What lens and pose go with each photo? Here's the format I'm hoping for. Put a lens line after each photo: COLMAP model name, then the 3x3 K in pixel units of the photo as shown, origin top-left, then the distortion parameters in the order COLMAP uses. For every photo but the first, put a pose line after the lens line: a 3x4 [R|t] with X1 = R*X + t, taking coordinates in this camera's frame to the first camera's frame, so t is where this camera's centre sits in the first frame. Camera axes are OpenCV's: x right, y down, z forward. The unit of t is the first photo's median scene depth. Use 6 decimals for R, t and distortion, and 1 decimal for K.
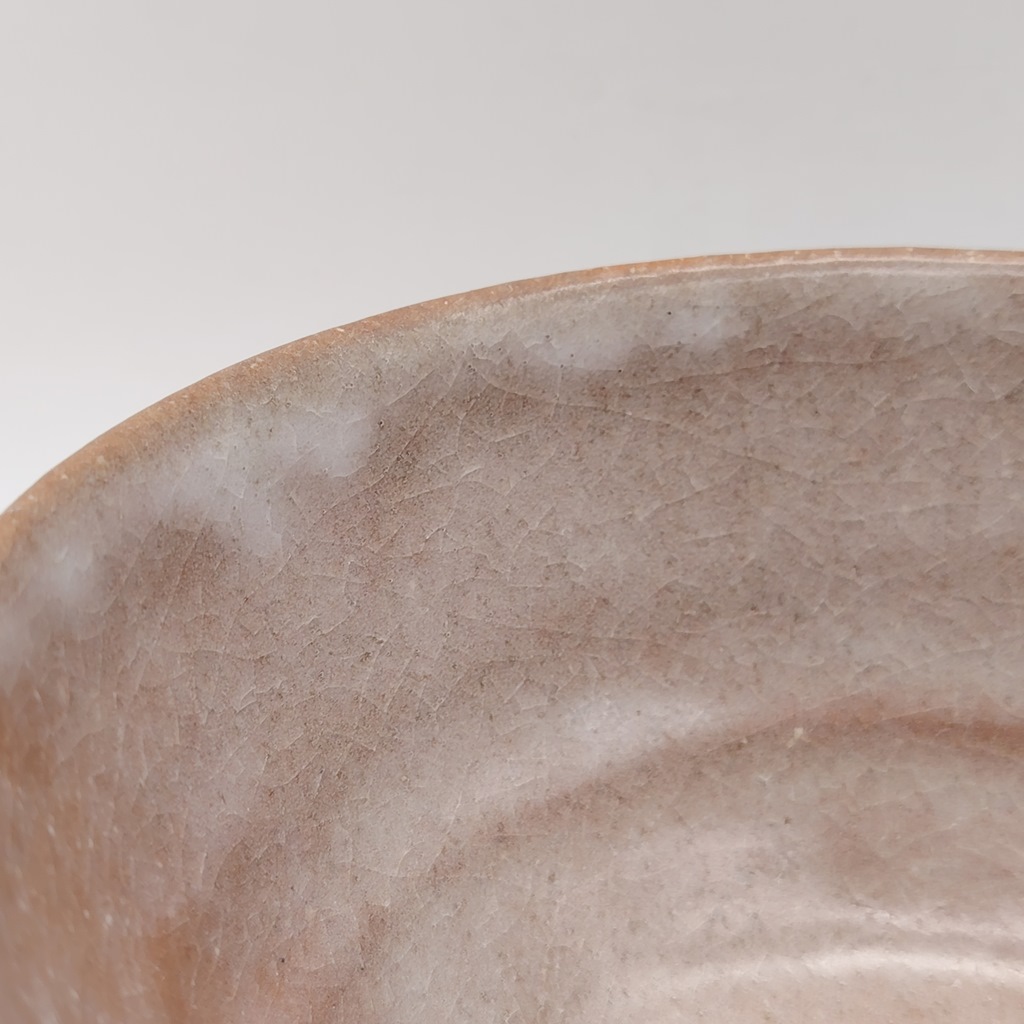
lens RADIAL K [[2086.3, 0, 512.3], [0, 2086.3, 597.6], [0, 0, 1]] dist [0.109638, -0.195748]
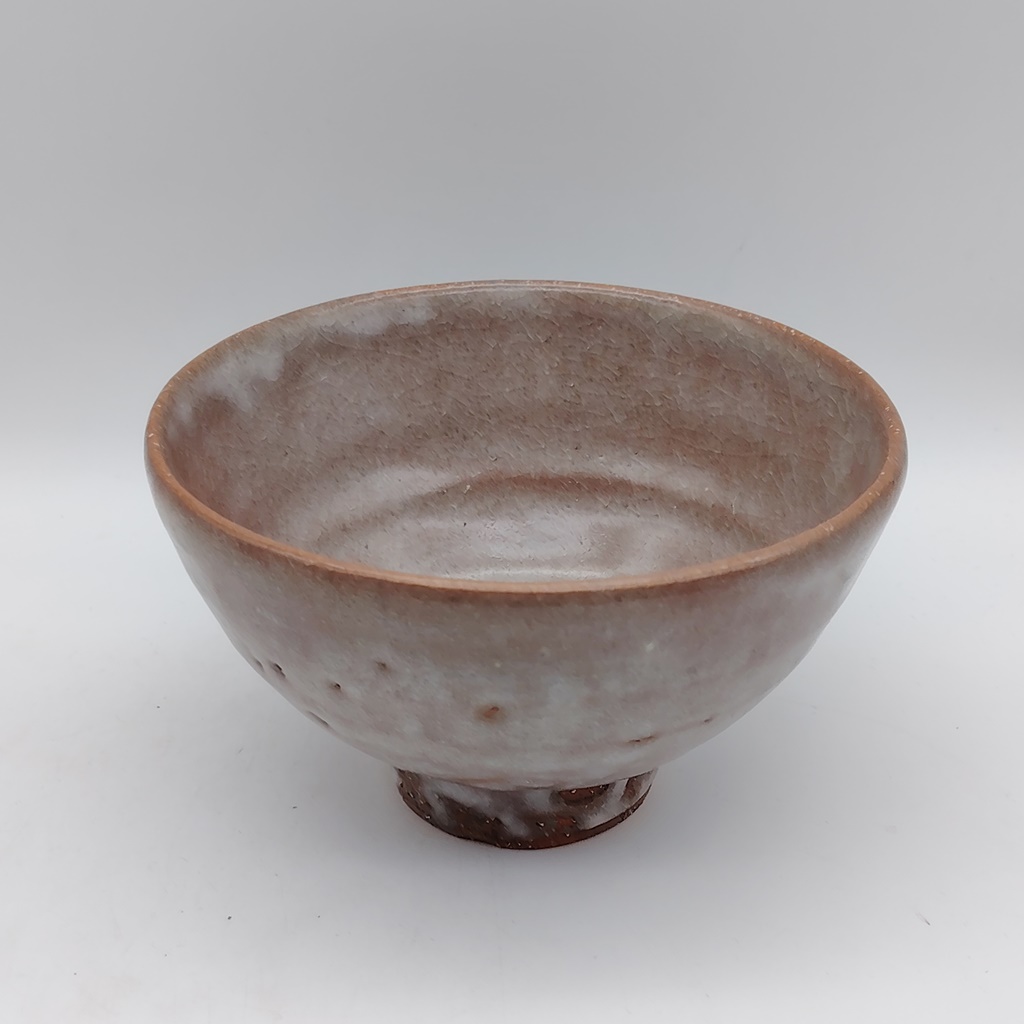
lens RADIAL K [[1320.9, 0, 512.0], [0, 1320.9, 512.0], [0, 0, 1]] dist [-0.013348, -0.013542]
pose [[0.988822, -0.052210, 0.139663, -0.023791], [0.049866, 0.998551, 0.020236, 0.068461], [-0.140517, -0.013046, 0.989992, -0.499161]]
